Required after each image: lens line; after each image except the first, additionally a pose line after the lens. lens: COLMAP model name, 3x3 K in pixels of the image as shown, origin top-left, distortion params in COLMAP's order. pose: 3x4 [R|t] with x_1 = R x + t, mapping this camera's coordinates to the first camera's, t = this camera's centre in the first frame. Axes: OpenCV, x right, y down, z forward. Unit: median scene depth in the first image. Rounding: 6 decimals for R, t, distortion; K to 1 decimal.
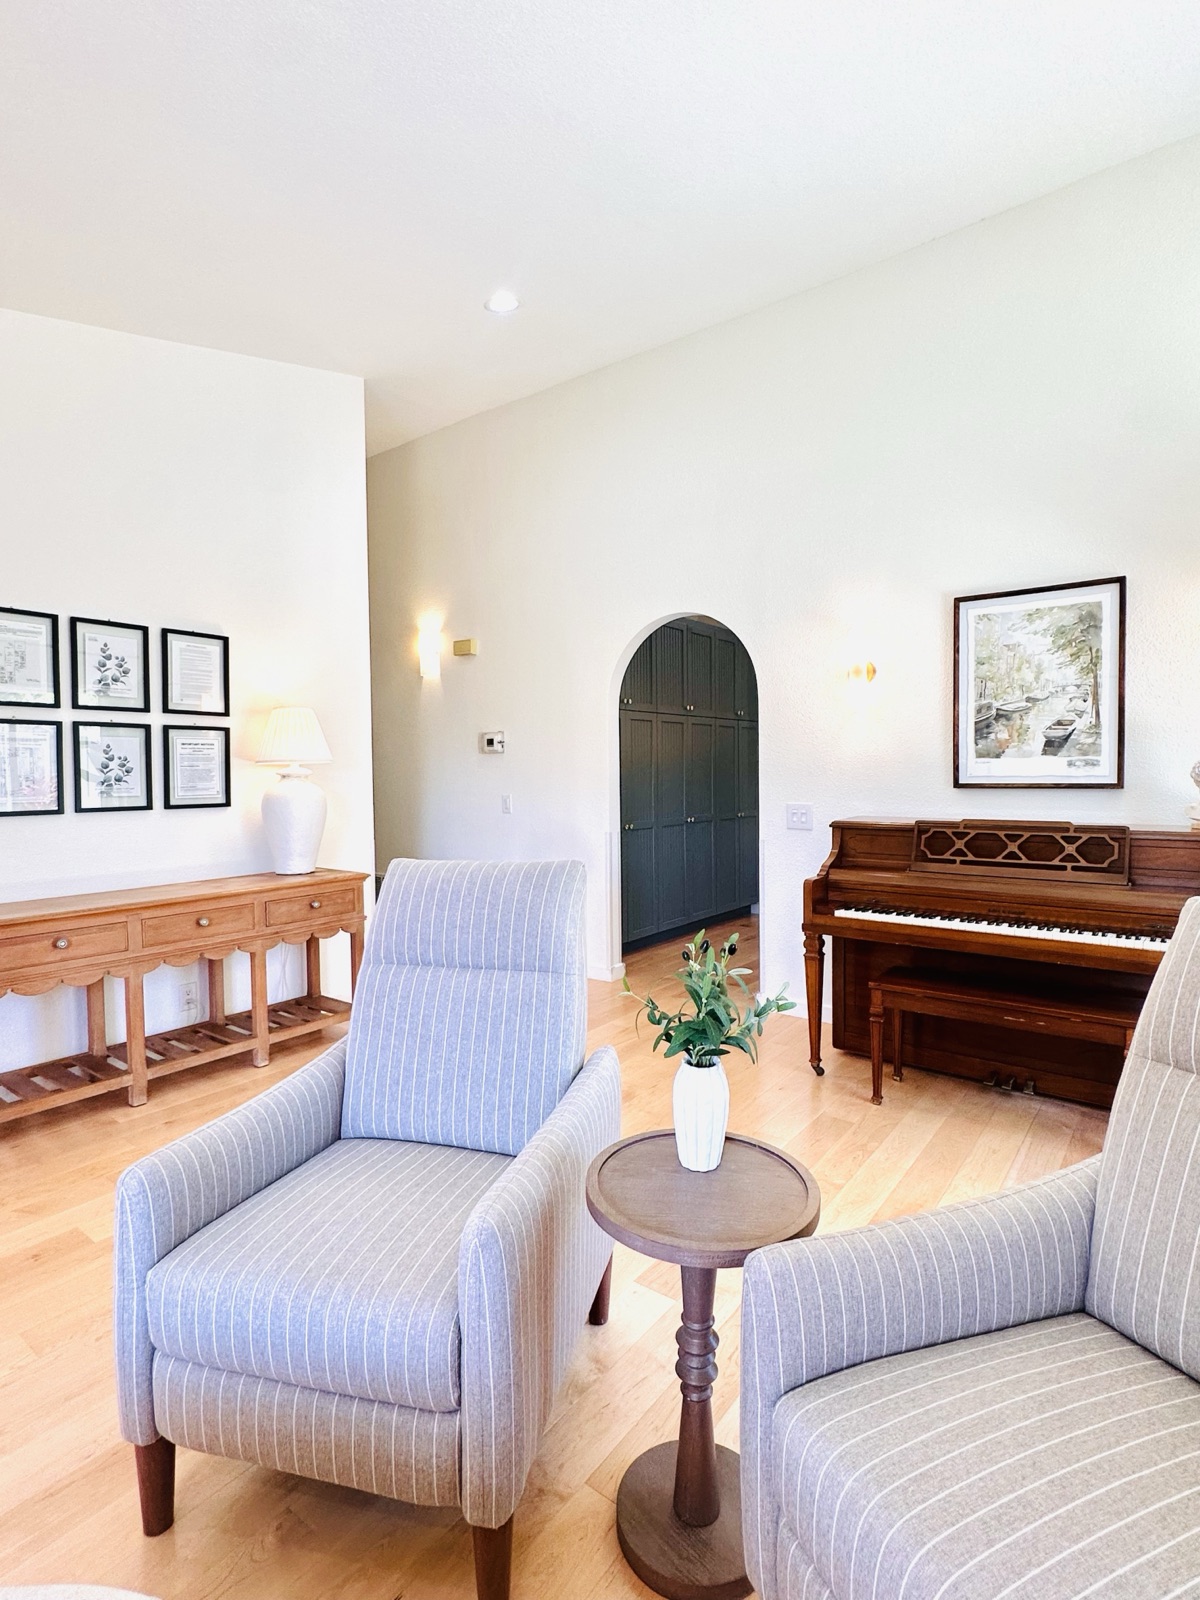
lens RADIAL K [[818.5, 0, 607.6], [0, 818.5, 804.1], [0, 0, 1]] dist [-0.000318, -0.001459]
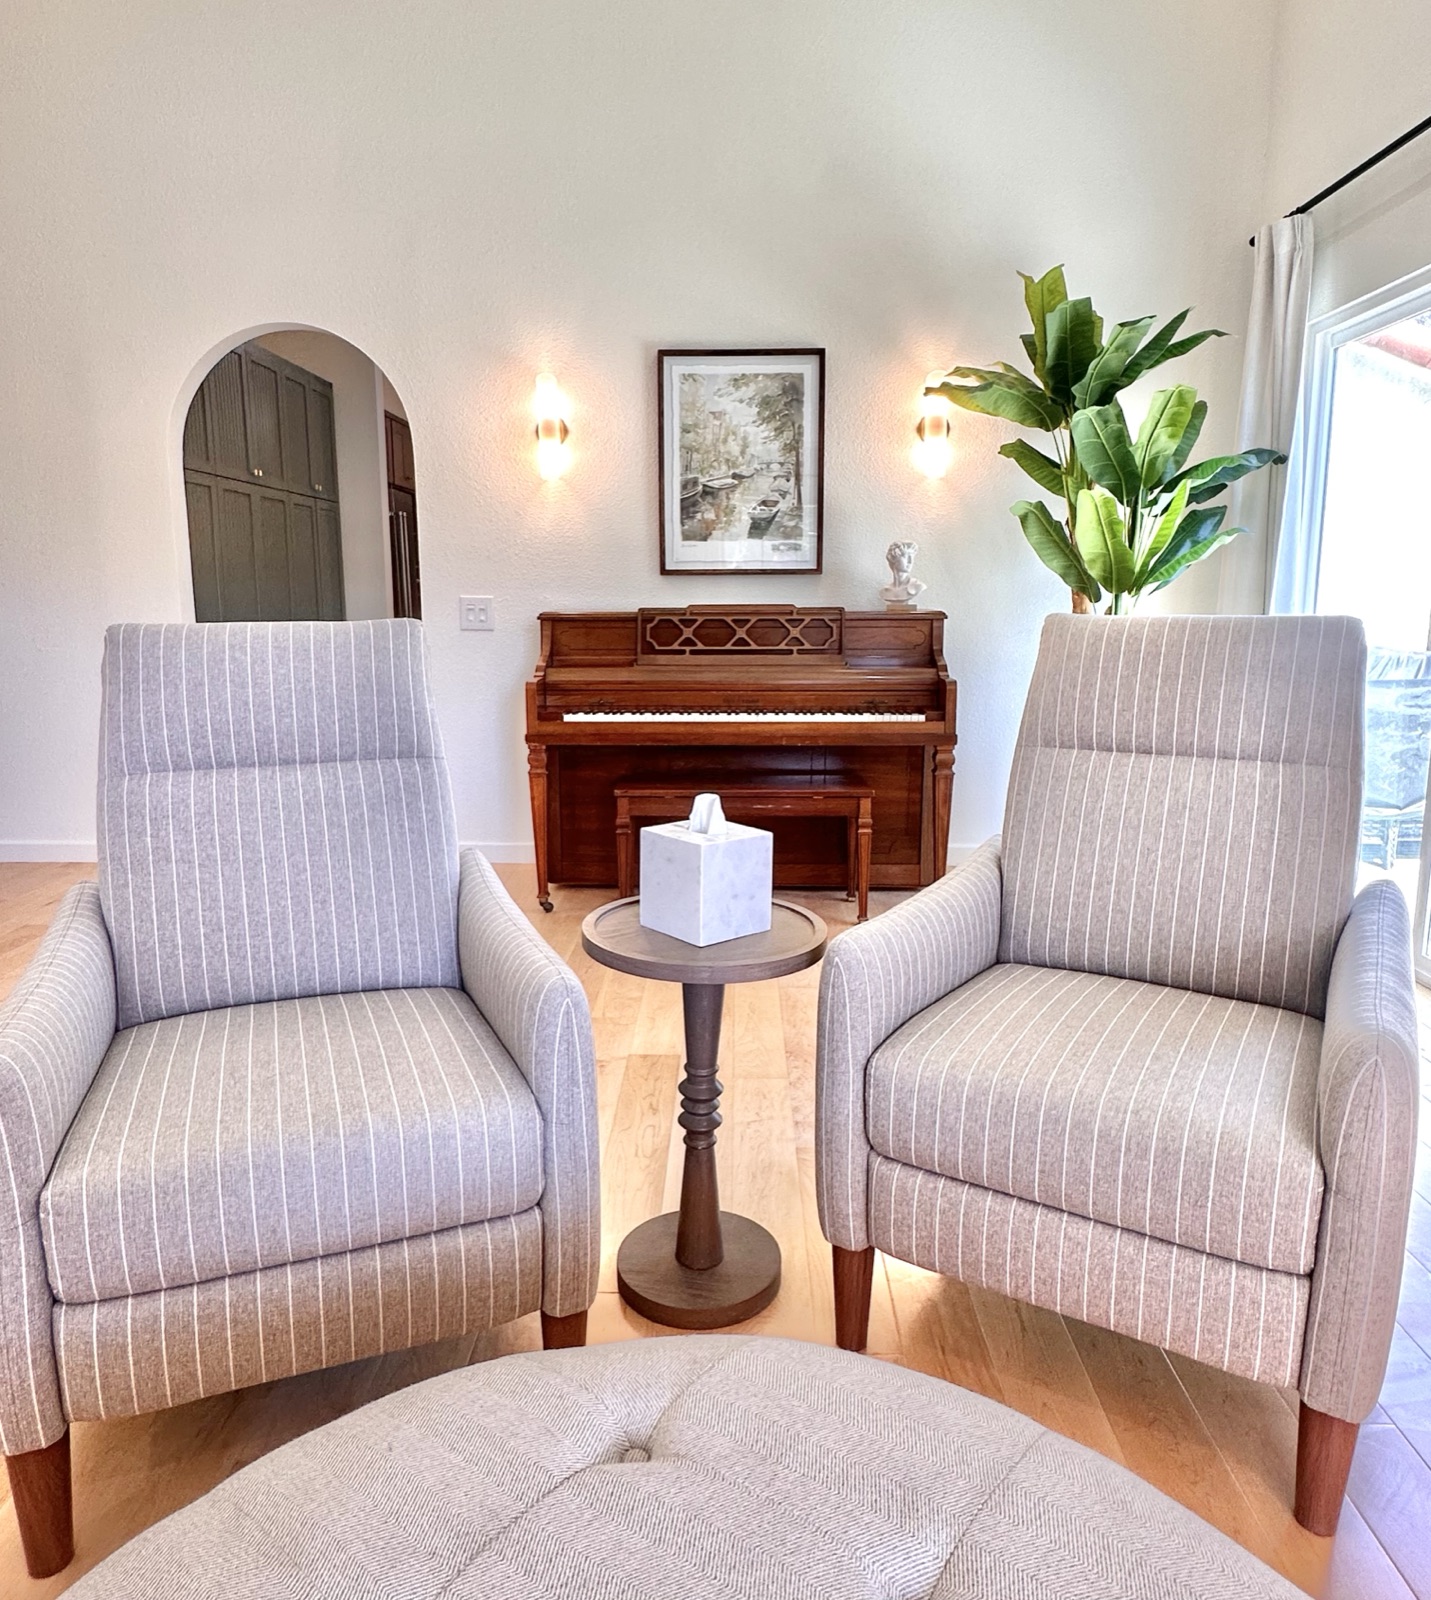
lens RADIAL K [[1078.0, 0, 722.7], [0, 1078.0, 797.0], [0, 0, 1]] dist [-0.002683, 0.006298]
pose [[0.803543, -0.101131, 0.586593, -0.251368], [0.021953, 0.989826, 0.140579, 0.060631], [-0.594842, -0.100084, 0.797588, 0.005506]]
